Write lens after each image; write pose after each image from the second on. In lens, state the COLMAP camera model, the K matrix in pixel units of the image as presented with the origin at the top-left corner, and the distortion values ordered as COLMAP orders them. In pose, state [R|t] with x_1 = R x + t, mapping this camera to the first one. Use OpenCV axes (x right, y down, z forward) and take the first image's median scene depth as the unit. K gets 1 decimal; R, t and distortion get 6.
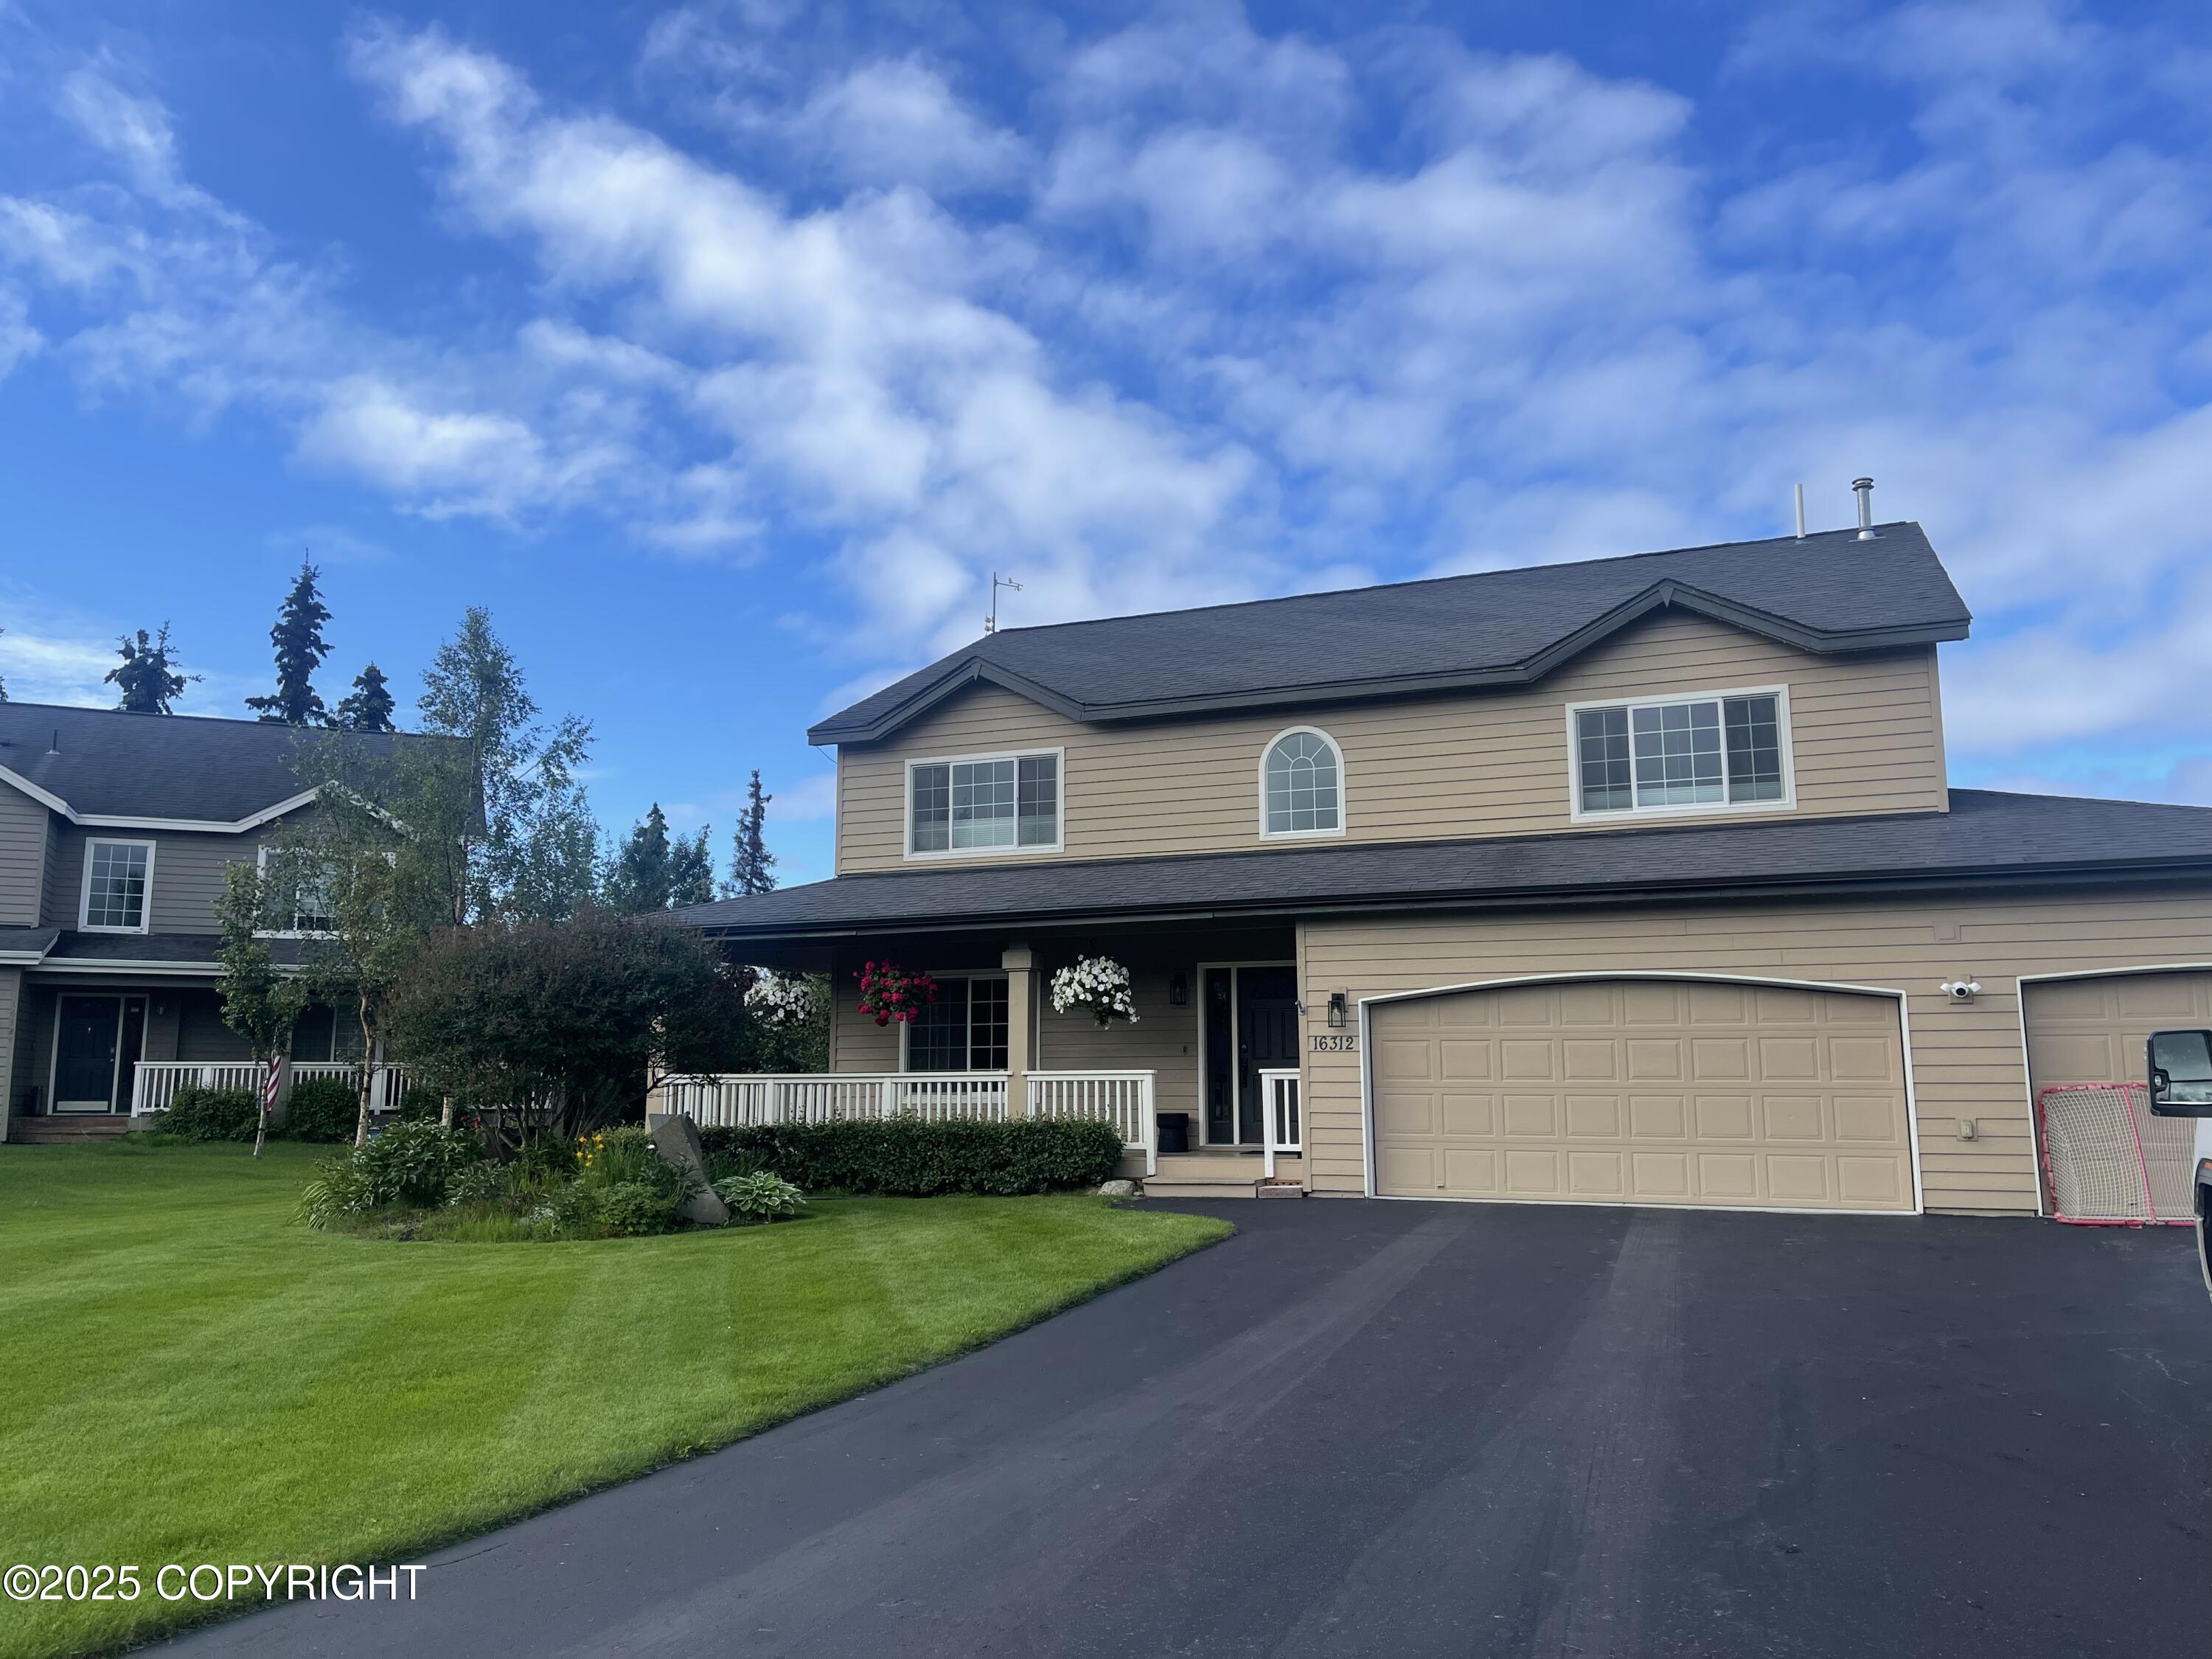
lens RADIAL K [[1691.7, 0, 1106.0], [0, 1691.7, 829.5], [0, 0, 1]] dist [0.074326, -0.001525]
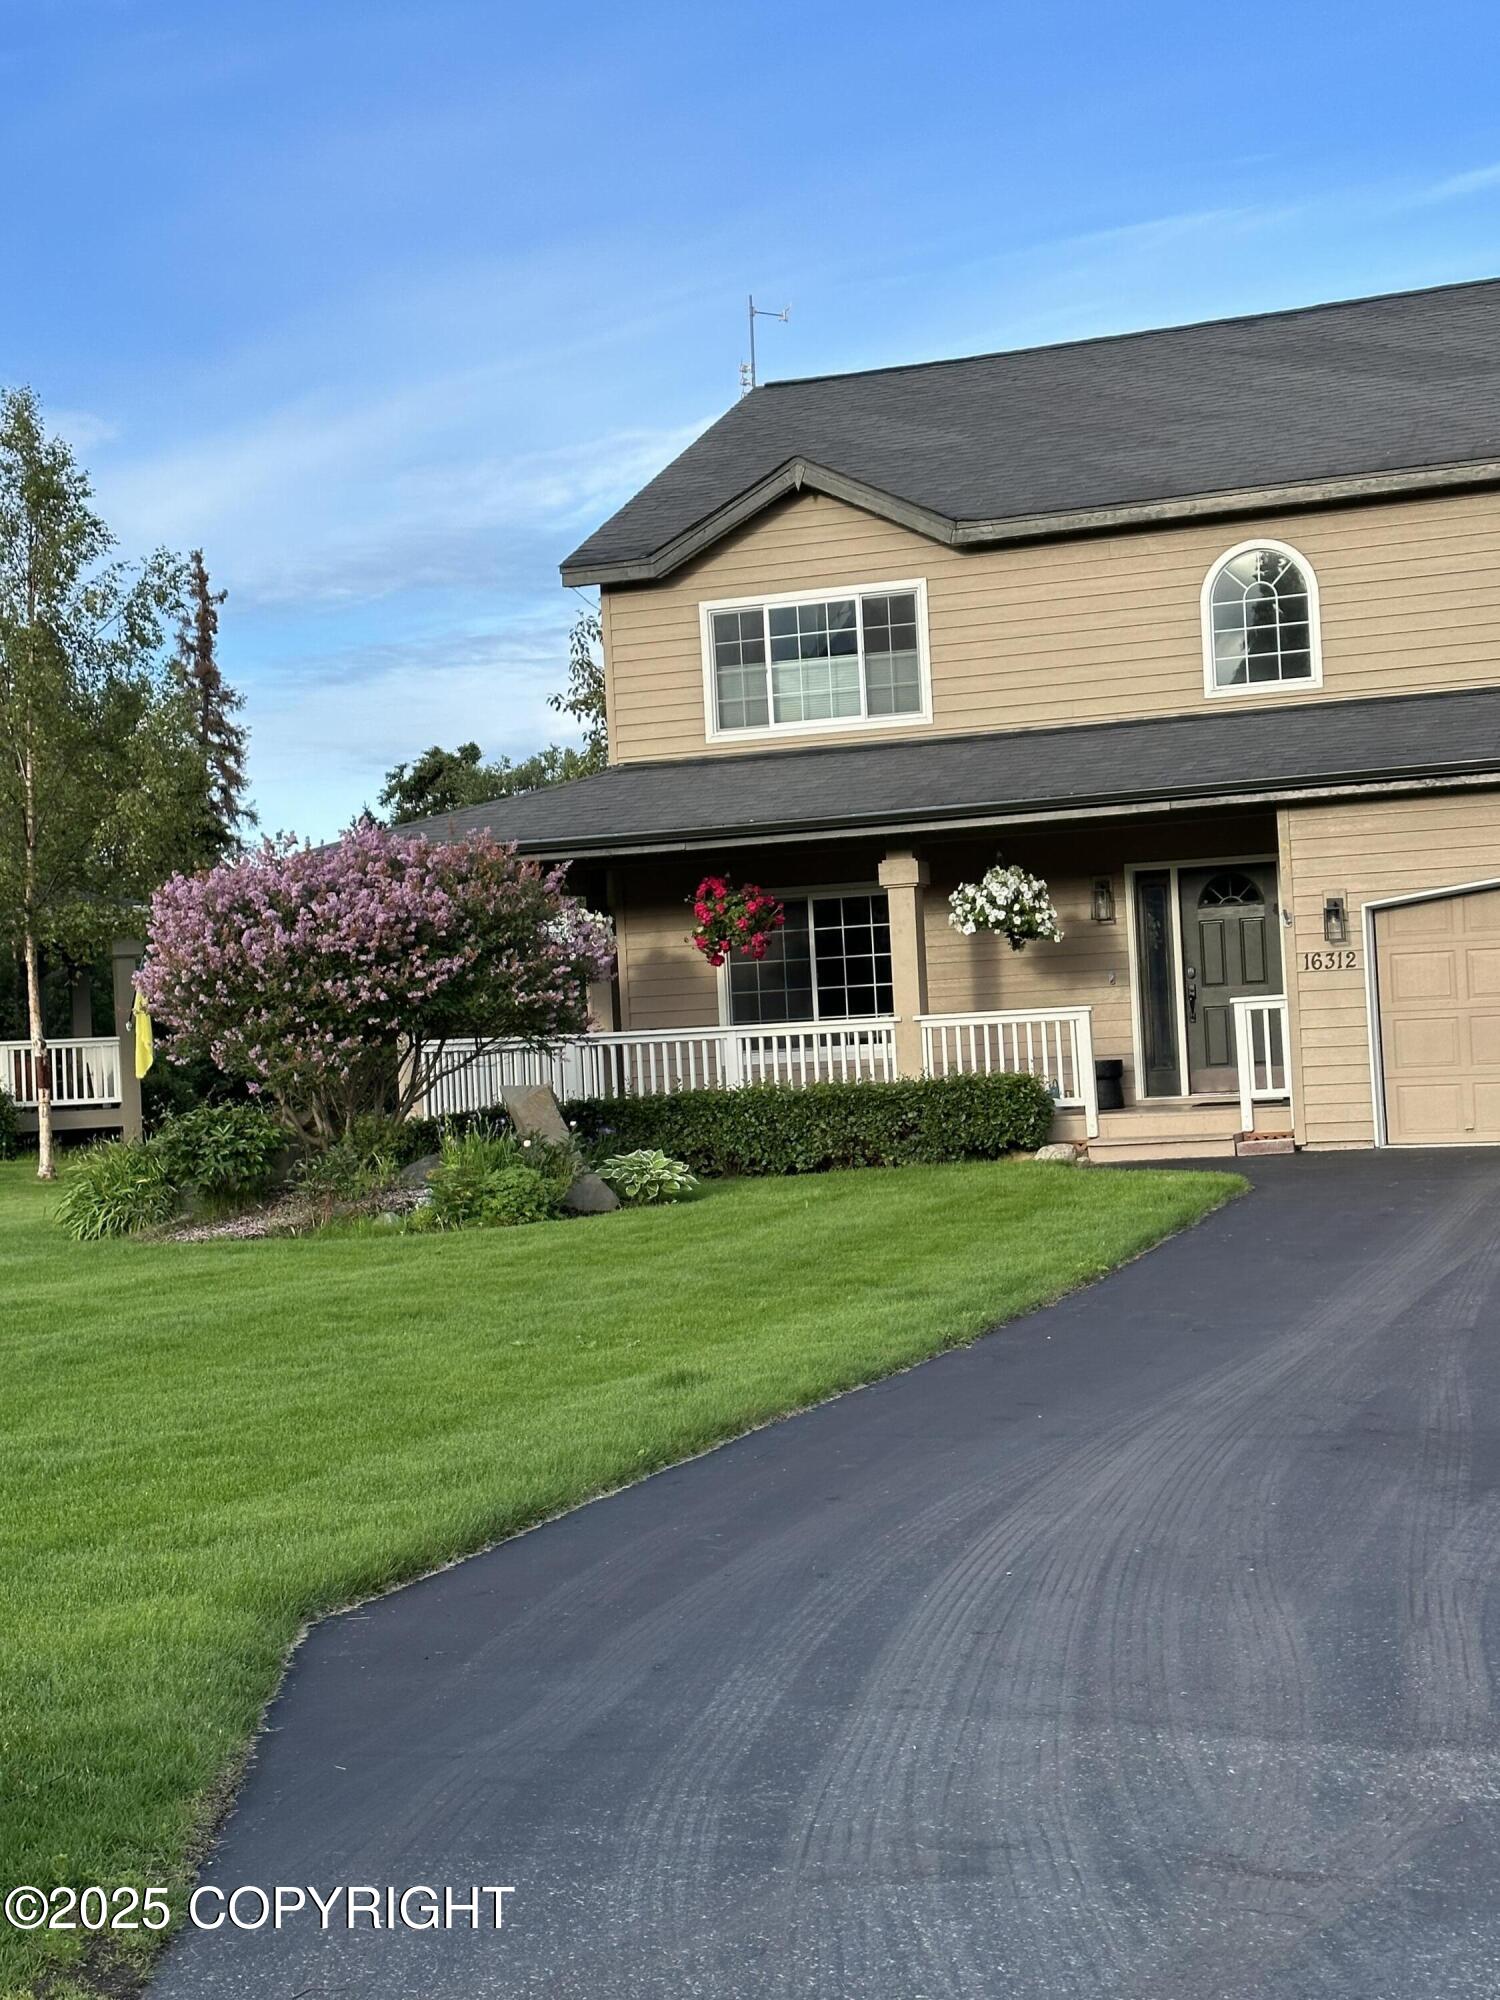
lens RADIAL K [[3070.6, 0, 750.0], [0, 3070.6, 1000.0], [0, 0, 1]] dist [0.159760, -0.012980]
pose [[0.998526, -0.048893, 0.023570, -0.151797], [0.045277, 0.989796, 0.135103, -0.055795], [-0.029936, -0.133837, 0.990551, -0.375630]]
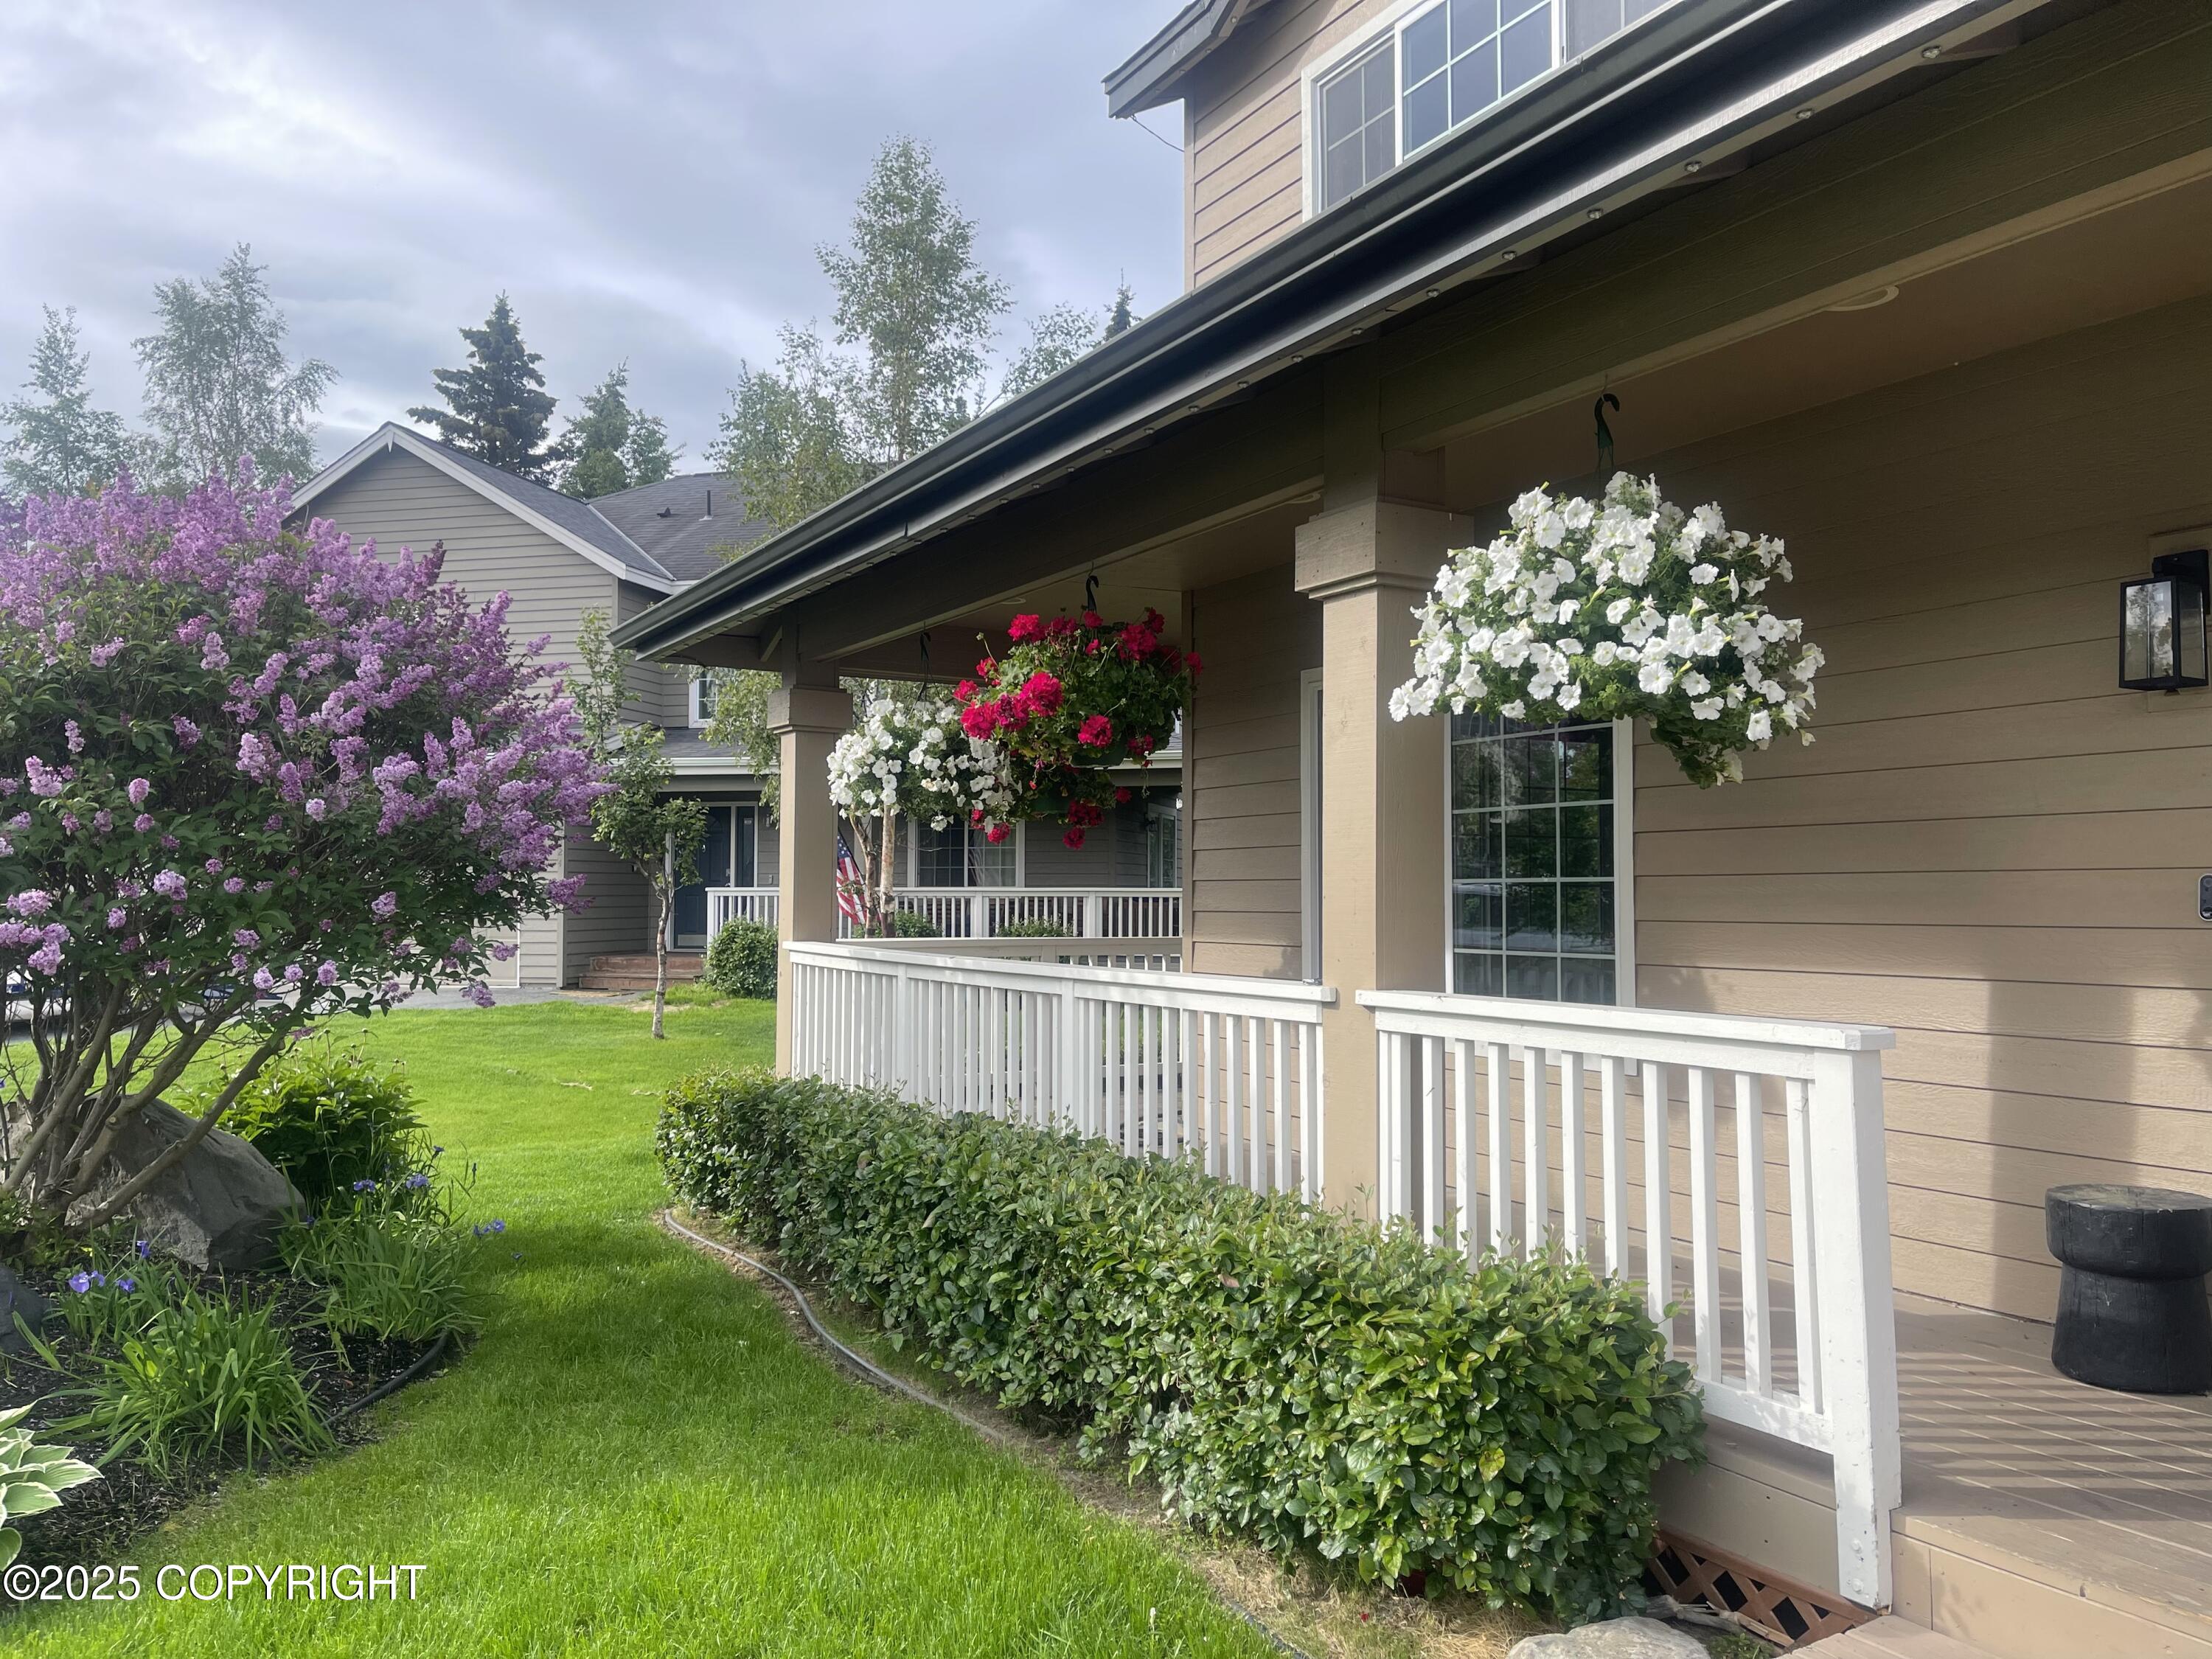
lens RADIAL K [[1691.7, 0, 1106.0], [0, 1691.7, 829.5], [0, 0, 1]] dist [0.074326, -0.001525]
pose [[0.789318, -0.023273, -0.613543, 0.073068], [0.092526, 0.992378, 0.081390, 0.092390], [0.606973, -0.121011, 0.785455, 0.758473]]
